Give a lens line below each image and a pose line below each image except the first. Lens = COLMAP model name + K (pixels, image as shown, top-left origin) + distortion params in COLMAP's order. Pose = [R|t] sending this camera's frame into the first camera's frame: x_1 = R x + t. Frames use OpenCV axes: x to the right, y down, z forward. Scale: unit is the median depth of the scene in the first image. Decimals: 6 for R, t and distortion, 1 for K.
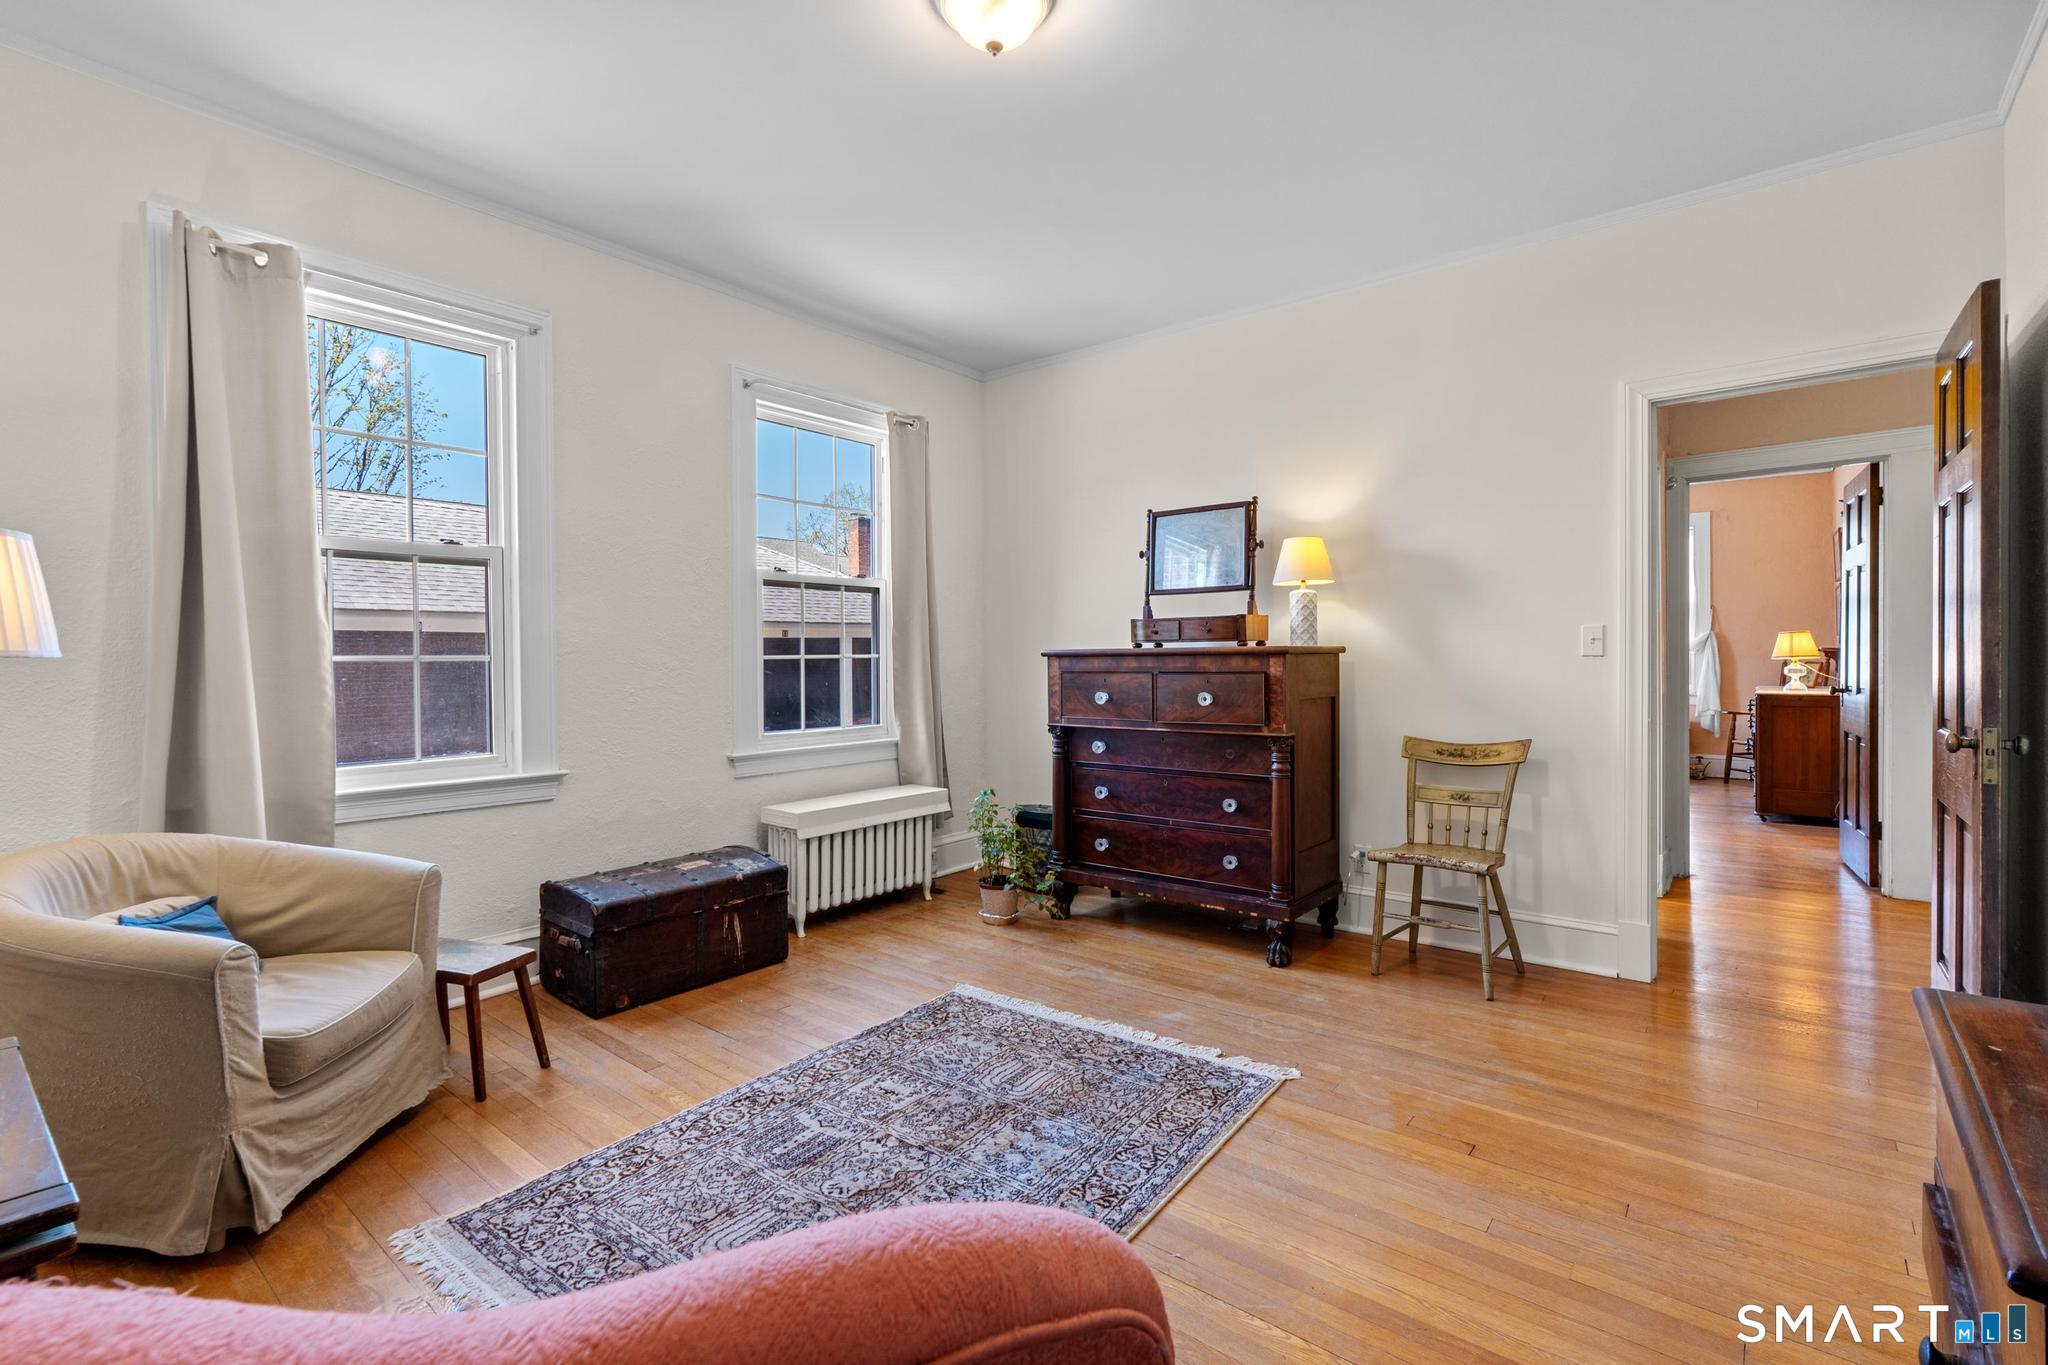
lens RADIAL K [[942.9, 0, 1010.1], [0, 942.9, 677.9], [0, 0, 1]] dist [-0.015762, -0.000398]
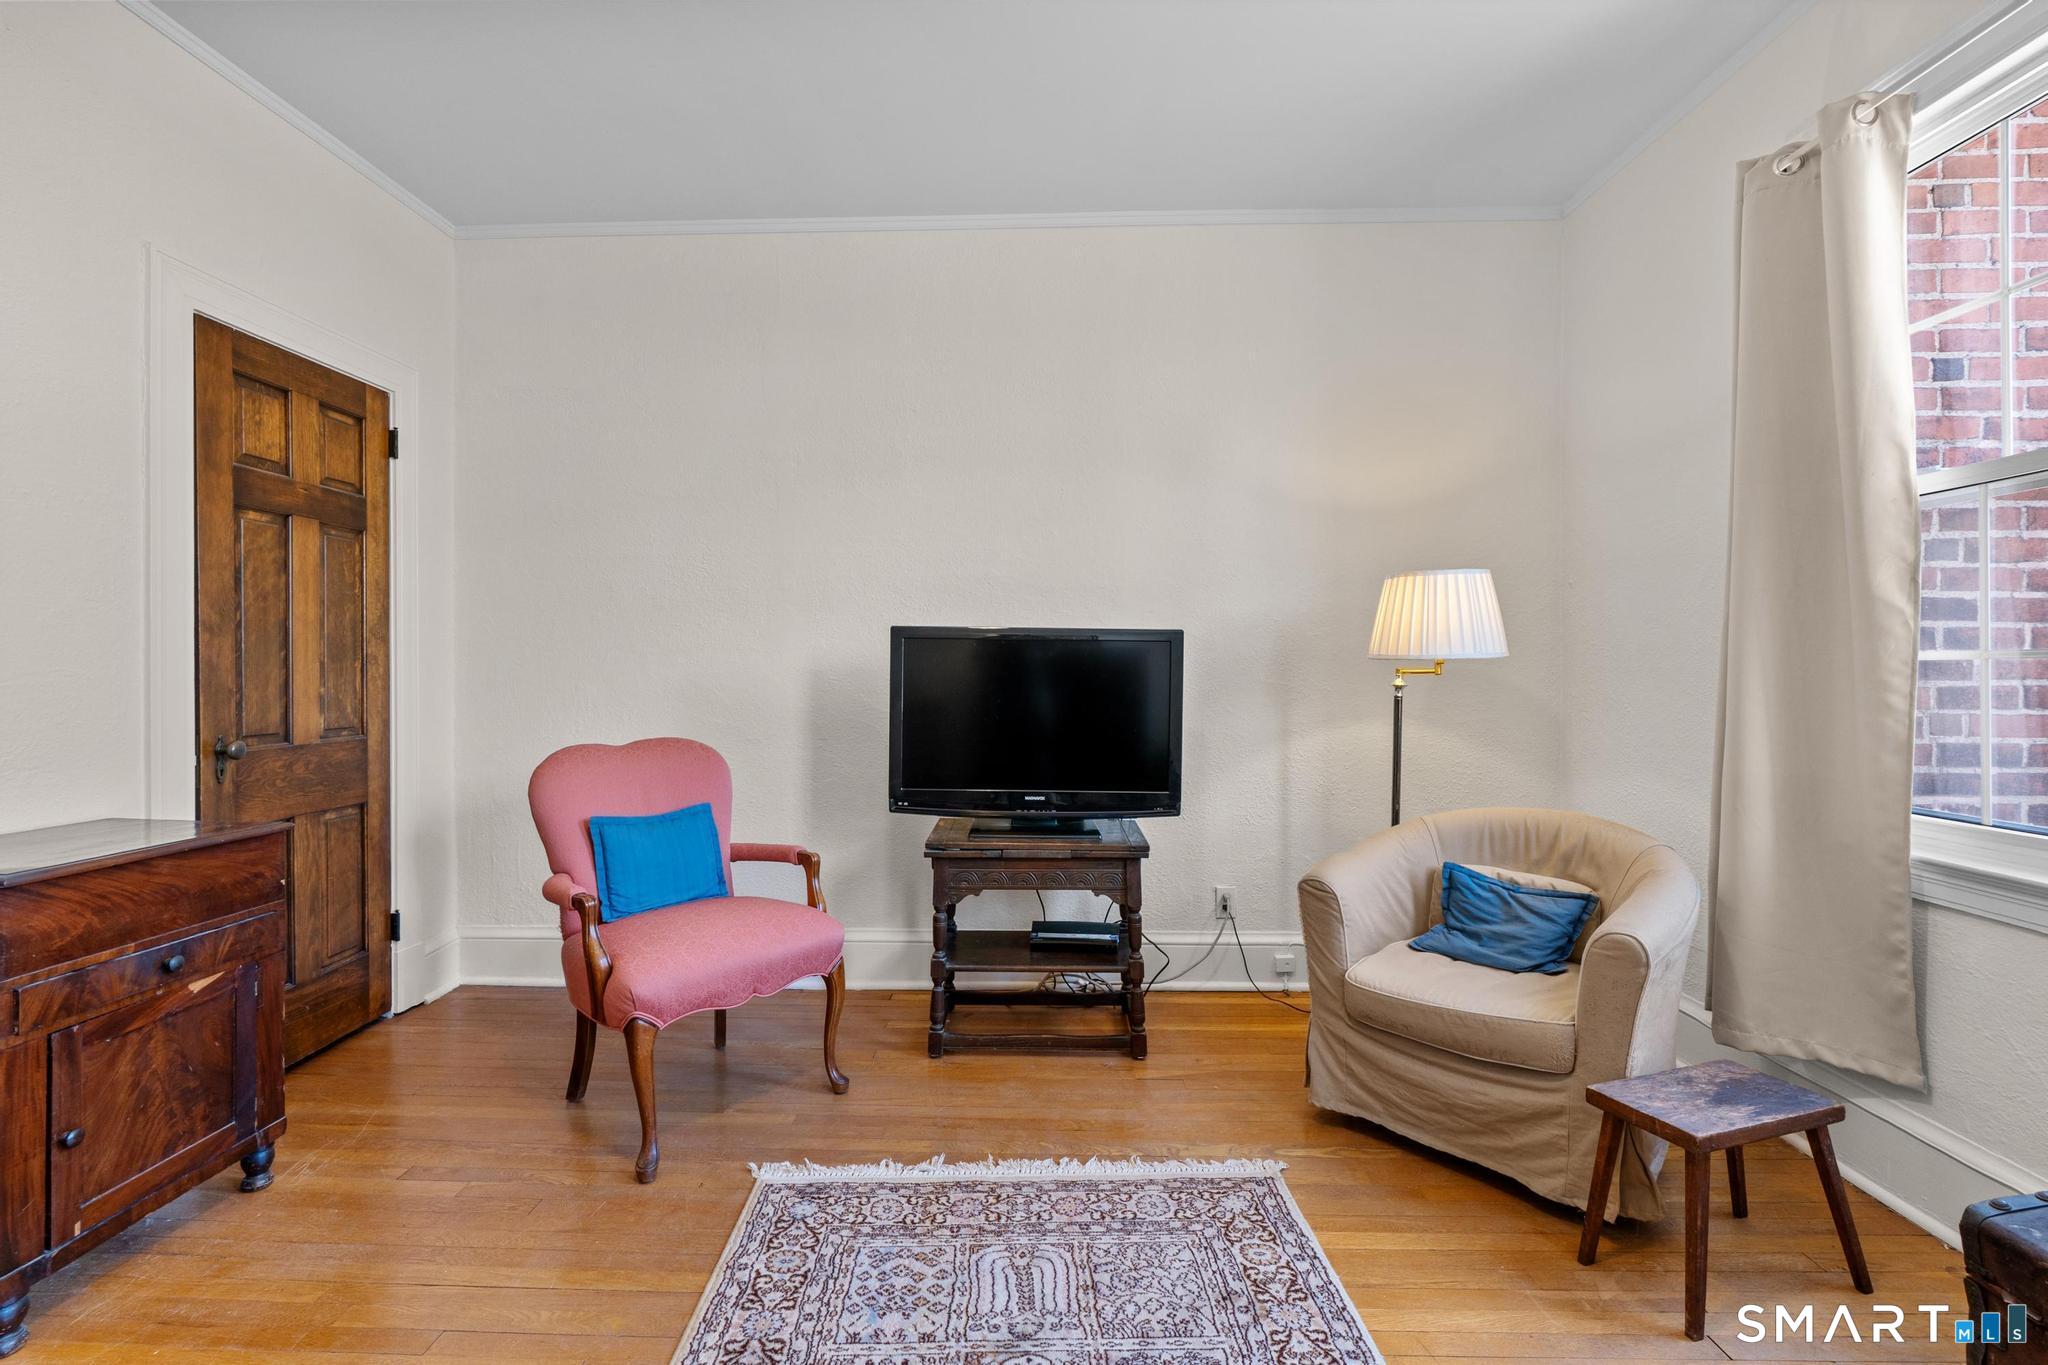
lens RADIAL K [[942.9, 0, 1010.1], [0, 942.9, 677.9], [0, 0, 1]] dist [-0.015762, -0.000398]
pose [[-0.799554, 0.012510, -0.600464, 0.259247], [-0.008305, 0.999457, 0.031880, -0.025117], [0.600537, 0.030477, -0.799016, 1.531459]]
